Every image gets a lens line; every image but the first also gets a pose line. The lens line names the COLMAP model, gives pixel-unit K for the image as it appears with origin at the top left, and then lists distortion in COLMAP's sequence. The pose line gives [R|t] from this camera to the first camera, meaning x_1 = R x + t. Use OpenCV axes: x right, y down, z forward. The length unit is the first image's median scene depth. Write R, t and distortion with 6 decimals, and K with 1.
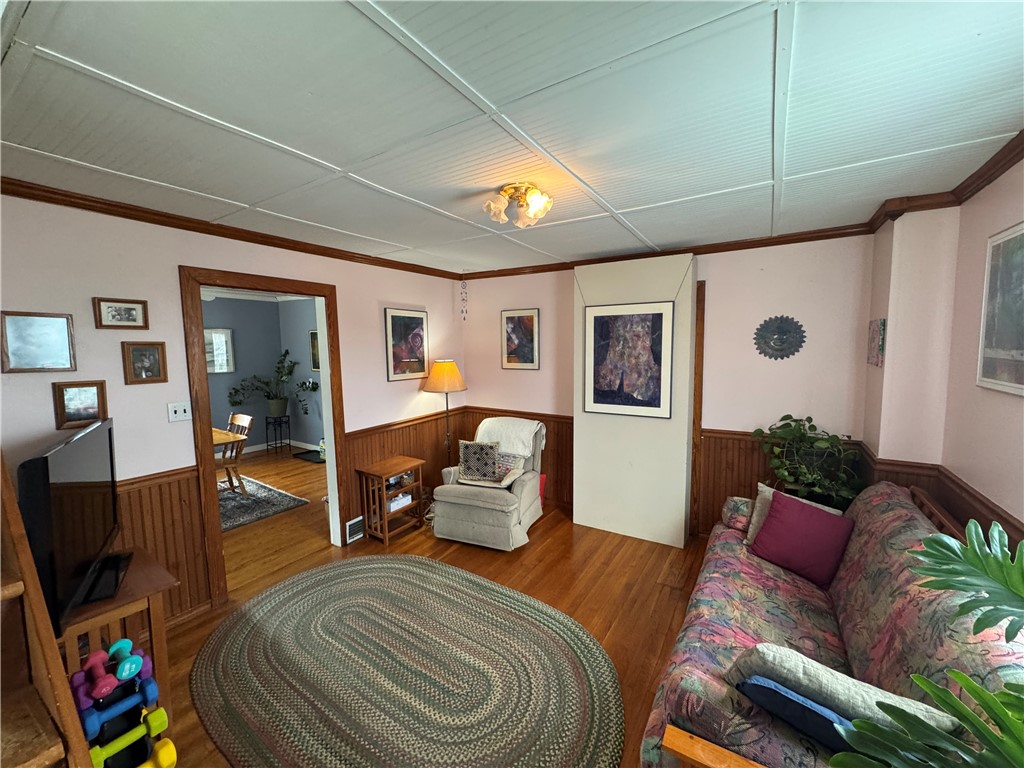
lens RADIAL K [[407.6, 0, 512.0], [0, 407.6, 384.0], [0, 0, 1]] dist [0.000089, -0.000067]
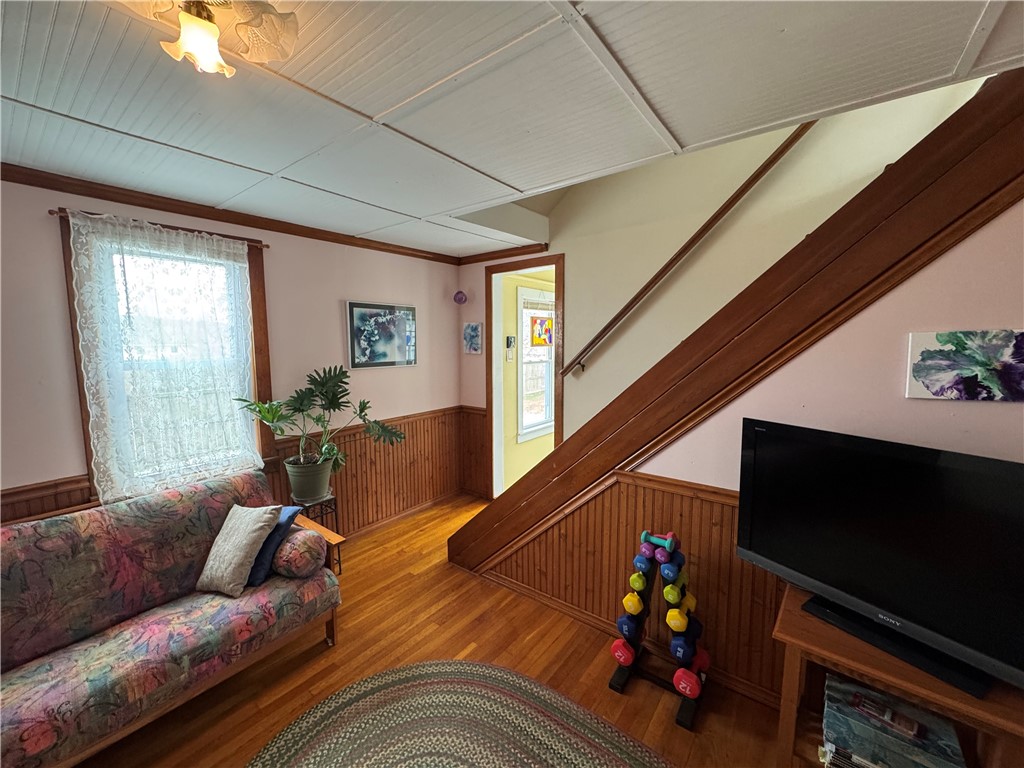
lens RADIAL K [[407.6, 0, 512.0], [0, 407.6, 384.0], [0, 0, 1]] dist [0.000089, -0.000067]
pose [[-0.995309, 0.010653, 0.096157, -0.208420], [0.029494, 0.980018, 0.196710, -0.075662], [-0.092140, 0.198623, -0.975735, 0.880965]]
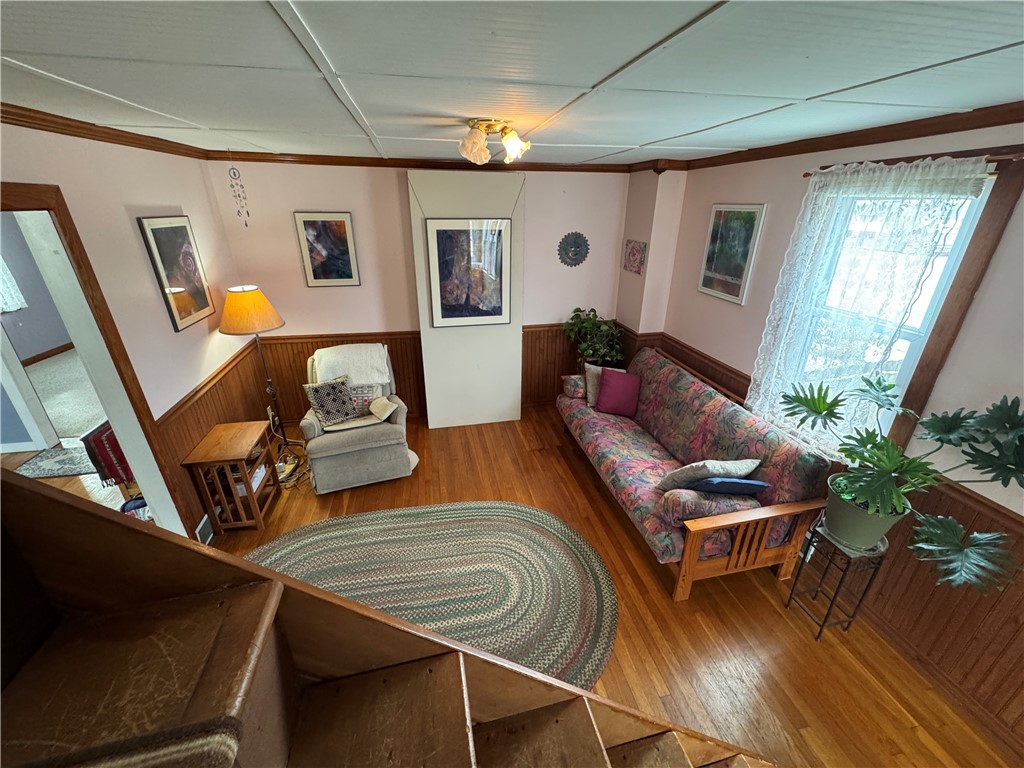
lens RADIAL K [[407.6, 0, 512.0], [0, 407.6, 384.0], [0, 0, 1]] dist [0.000089, -0.000067]
pose [[0.717548, -0.263602, 0.644700, -0.408365], [0.049887, 0.942691, 0.329918, -0.136493], [-0.694720, -0.204570, 0.689577, 0.134282]]
